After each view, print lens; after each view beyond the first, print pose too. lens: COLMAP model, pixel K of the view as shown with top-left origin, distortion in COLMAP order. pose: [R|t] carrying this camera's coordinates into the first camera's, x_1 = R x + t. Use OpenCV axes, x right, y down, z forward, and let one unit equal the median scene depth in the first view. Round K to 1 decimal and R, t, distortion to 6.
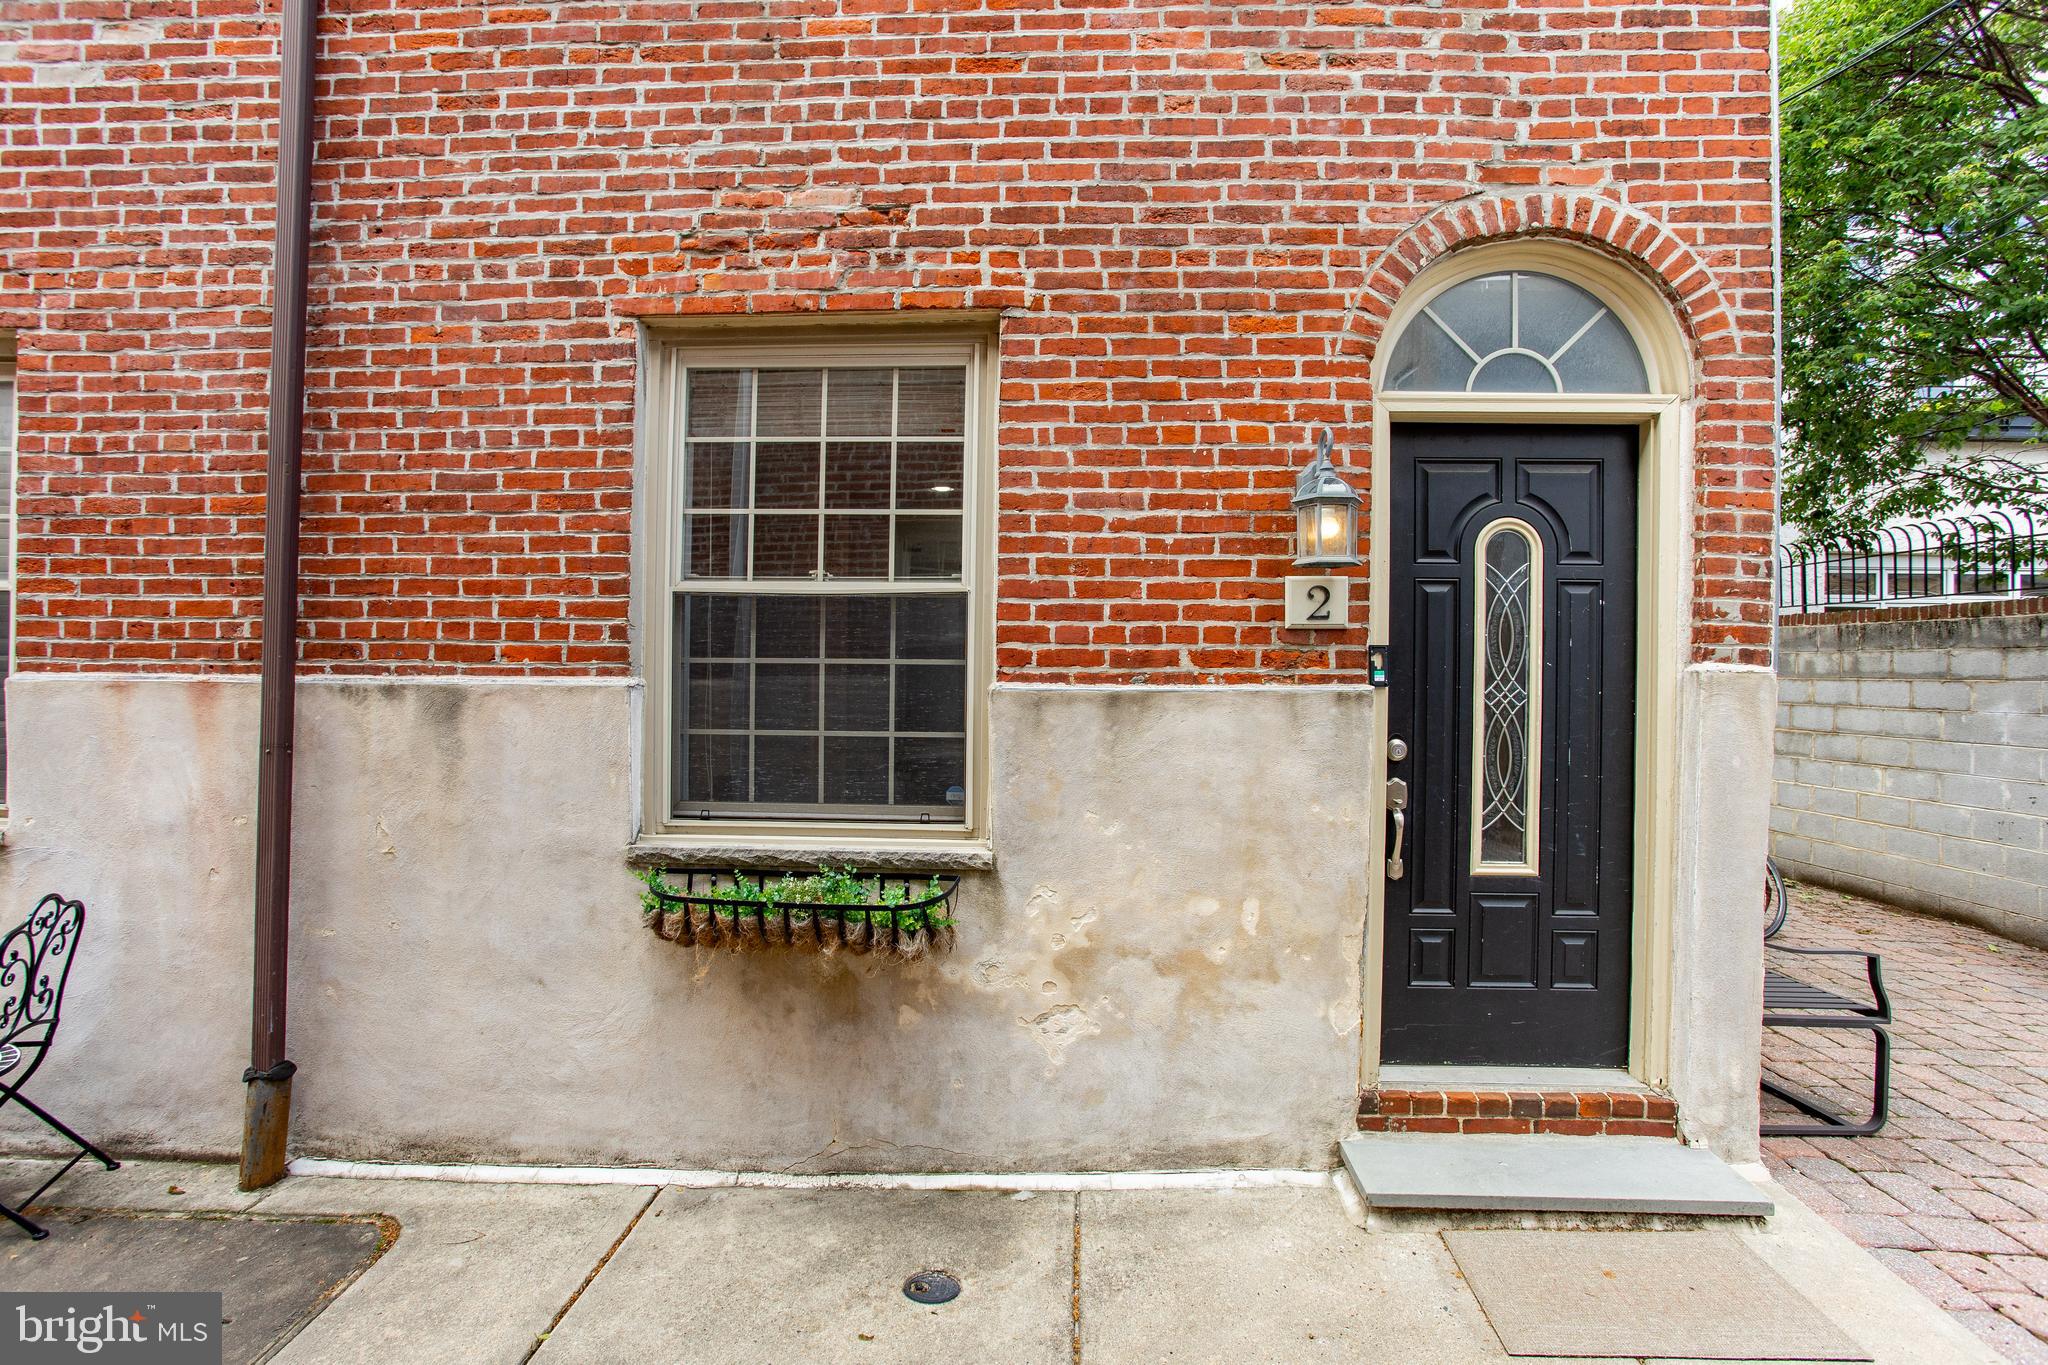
lens RADIAL K [[937.9, 0, 1005.8], [0, 937.9, 685.4], [0, 0, 1]] dist [-0.051760, 0.012414]
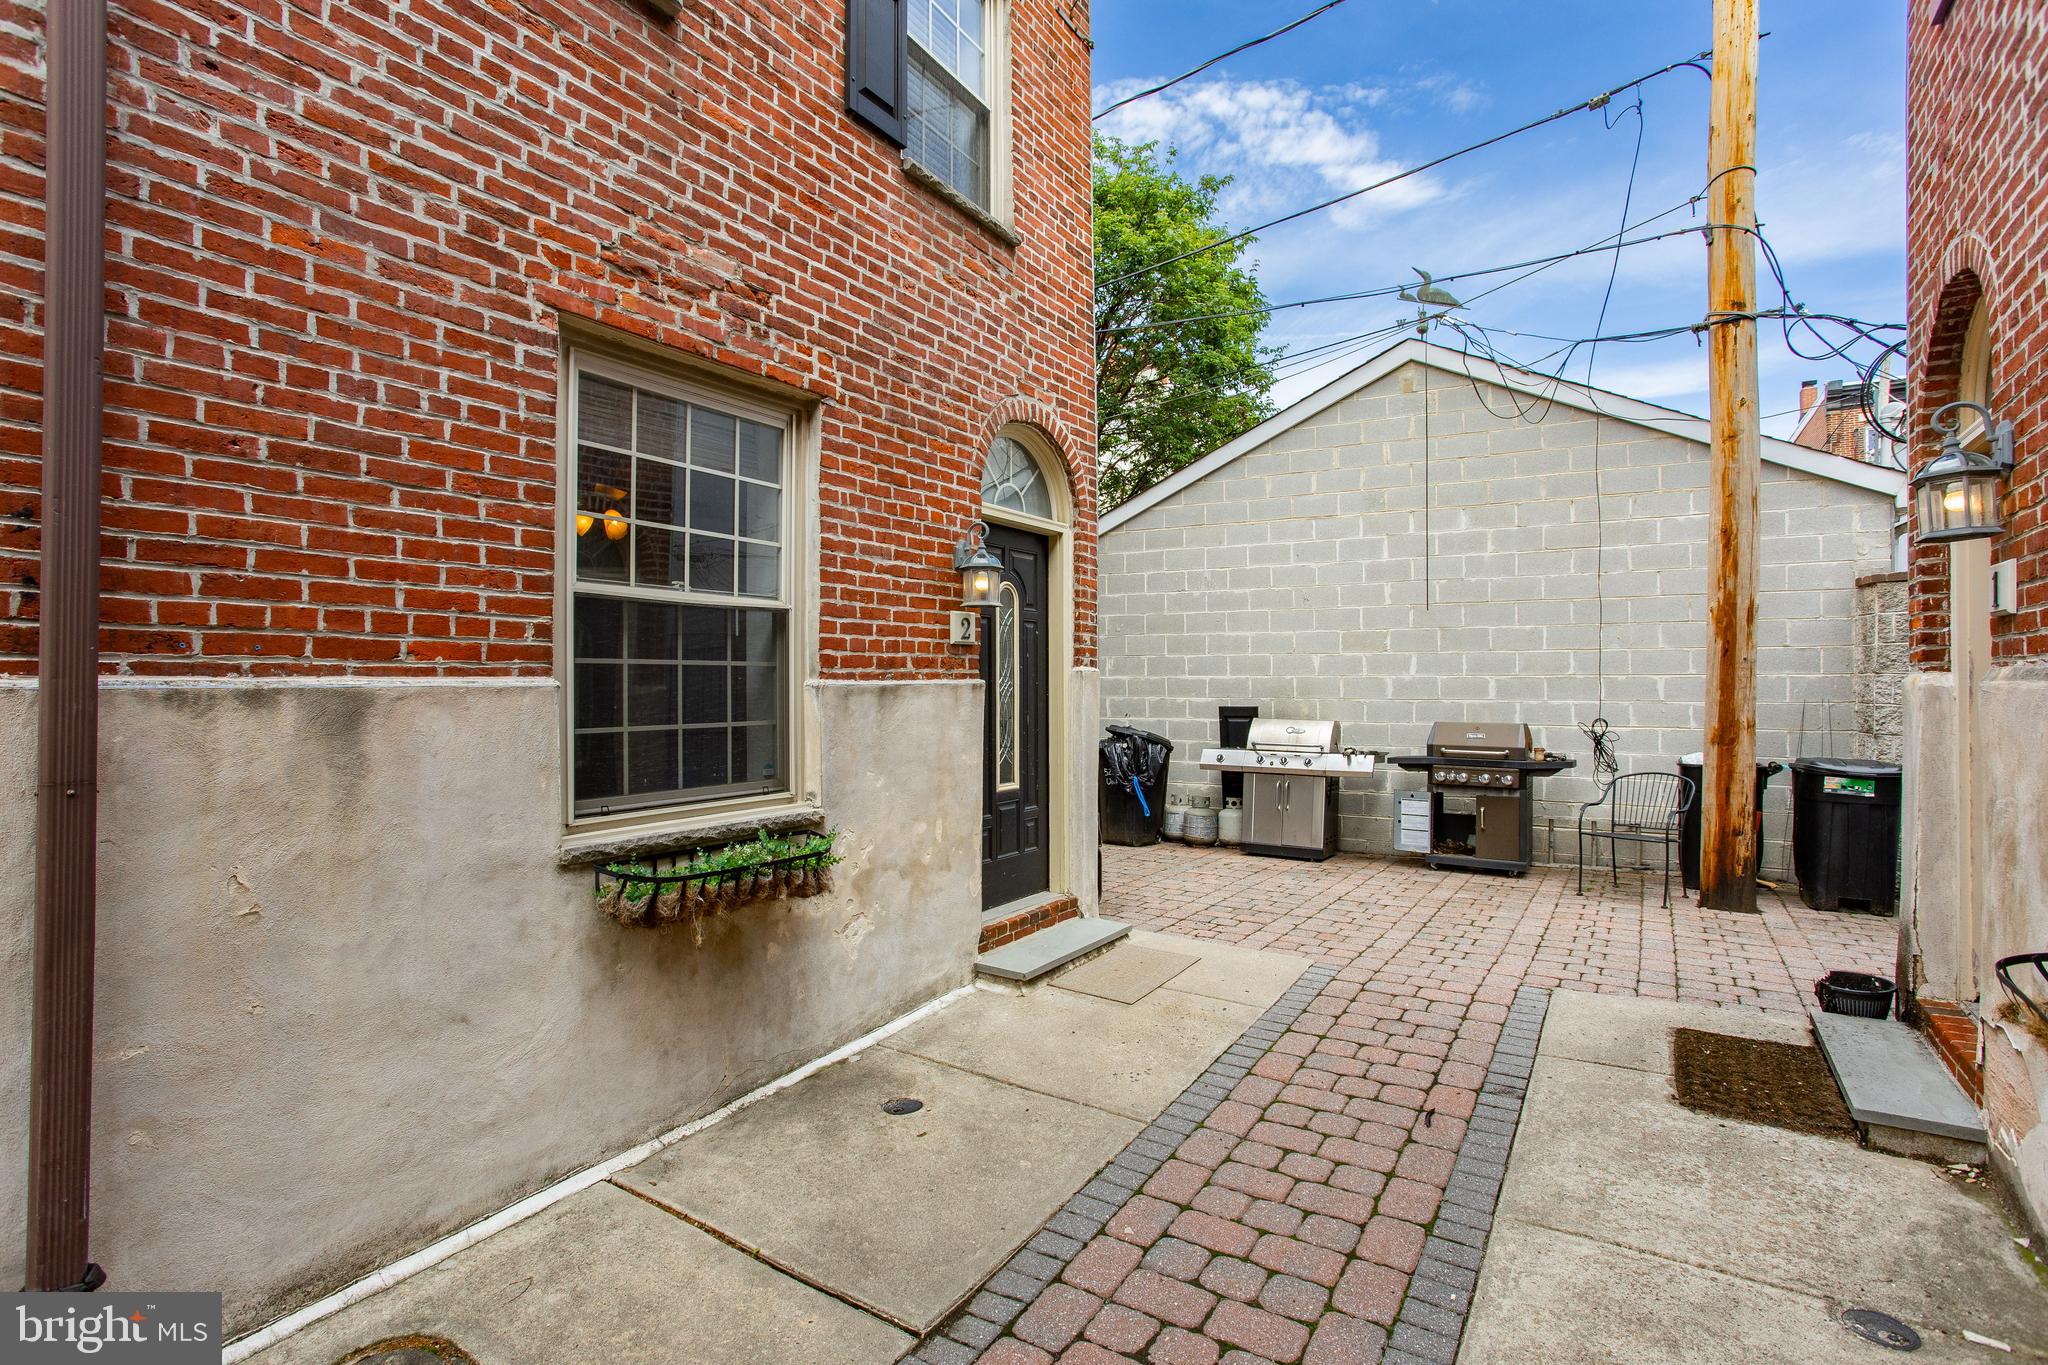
lens RADIAL K [[937.9, 0, 1035.0], [0, 937.9, 679.8], [0, 0, 1]] dist [-0.051760, 0.012414]
pose [[0.510613, -0.007731, 0.859776, -0.983079], [0.010821, 0.999938, 0.002565, -0.003204], [-0.859742, 0.007994, 0.510665, 0.070546]]
